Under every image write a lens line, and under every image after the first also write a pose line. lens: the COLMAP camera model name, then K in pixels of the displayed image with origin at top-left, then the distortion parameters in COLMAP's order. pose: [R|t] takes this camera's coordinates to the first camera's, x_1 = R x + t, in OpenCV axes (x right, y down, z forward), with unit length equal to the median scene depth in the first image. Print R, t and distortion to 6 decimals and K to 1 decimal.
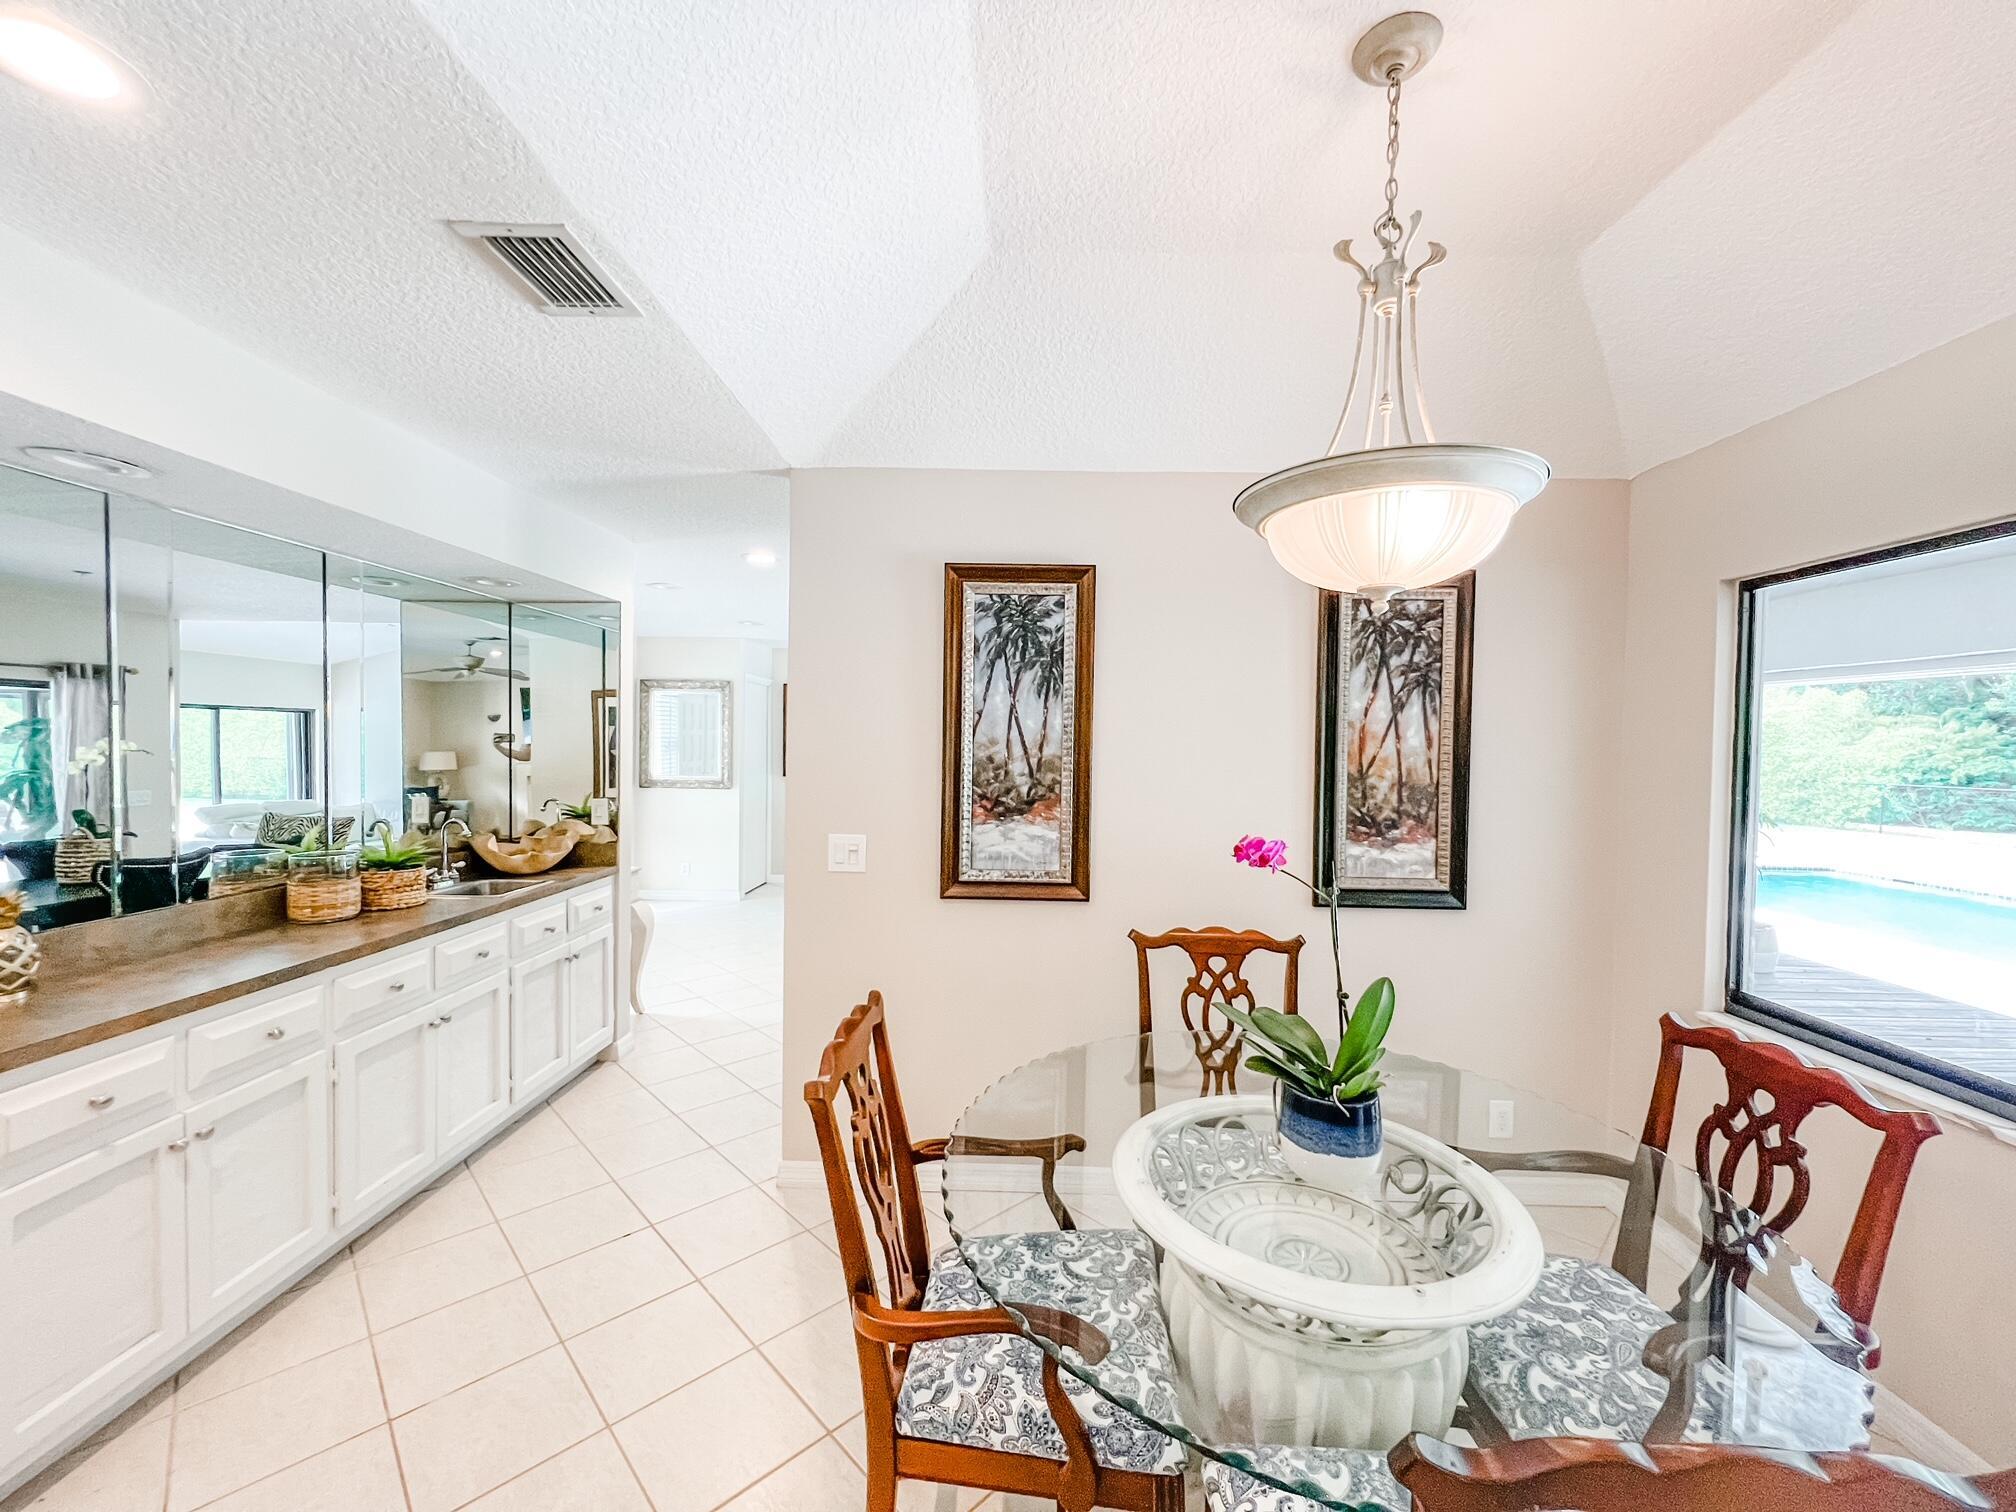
lens RADIAL K [[809.4, 0, 1013.5], [0, 809.4, 753.9], [0, 0, 1]] dist [-0.004235, 0.001253]
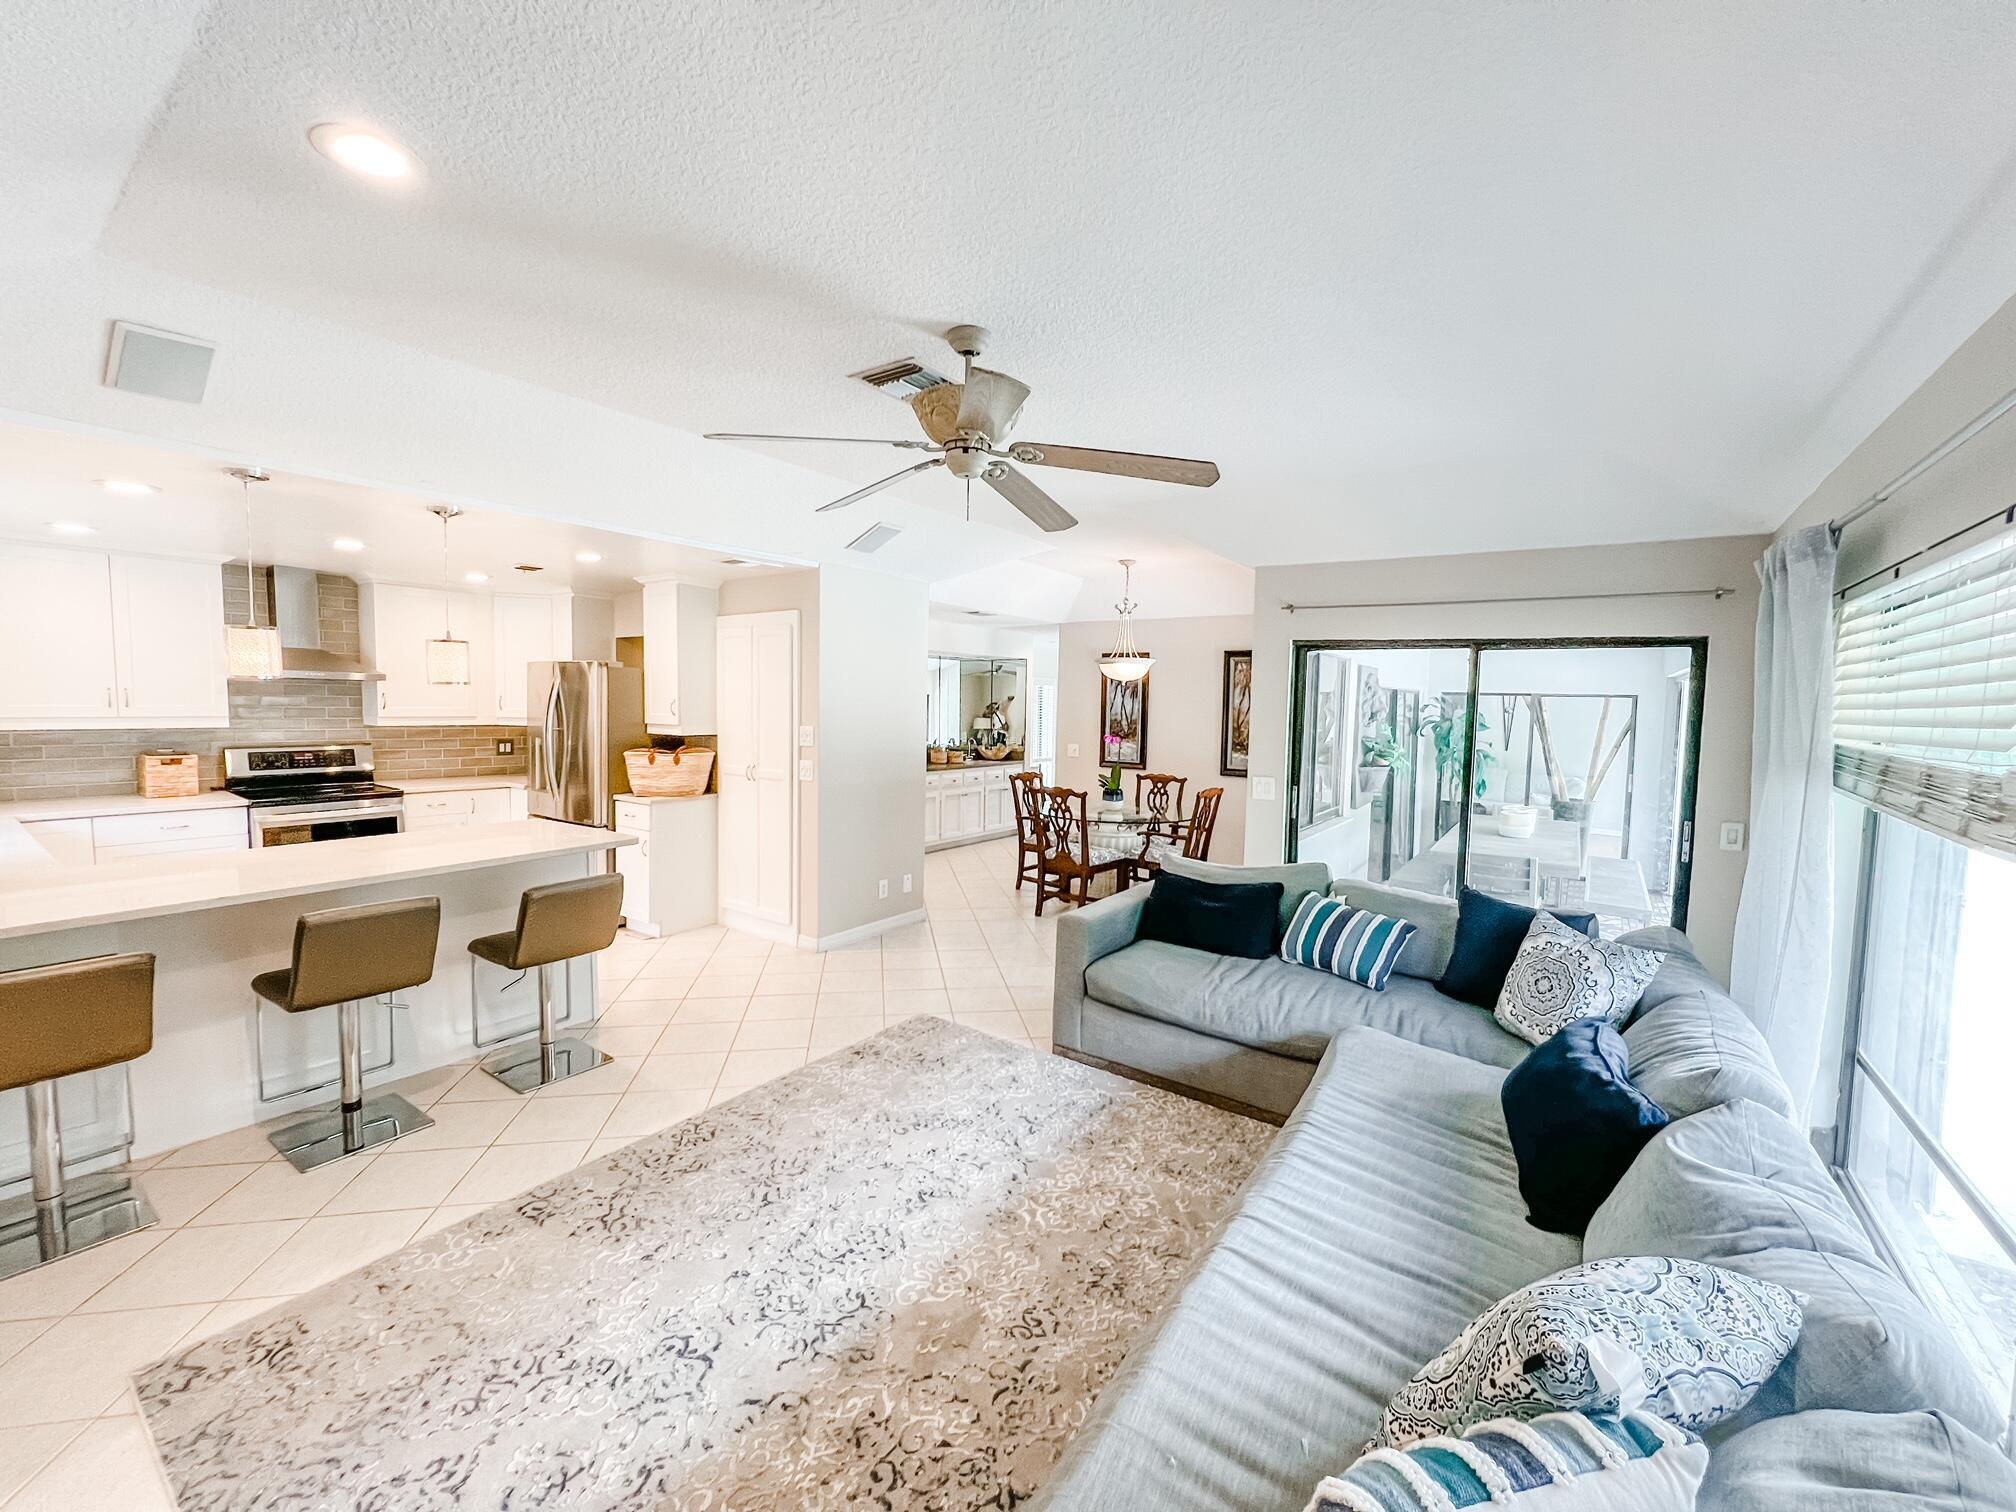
lens RADIAL K [[809.4, 0, 1003.0], [0, 809.4, 757.0], [0, 0, 1]] dist [-0.004235, 0.001253]
pose [[0.818323, 0.038416, -0.573473, 1.320318], [-0.017091, 0.998949, 0.042530, 0.023682], [0.574504, -0.025002, 0.818120, -1.629429]]
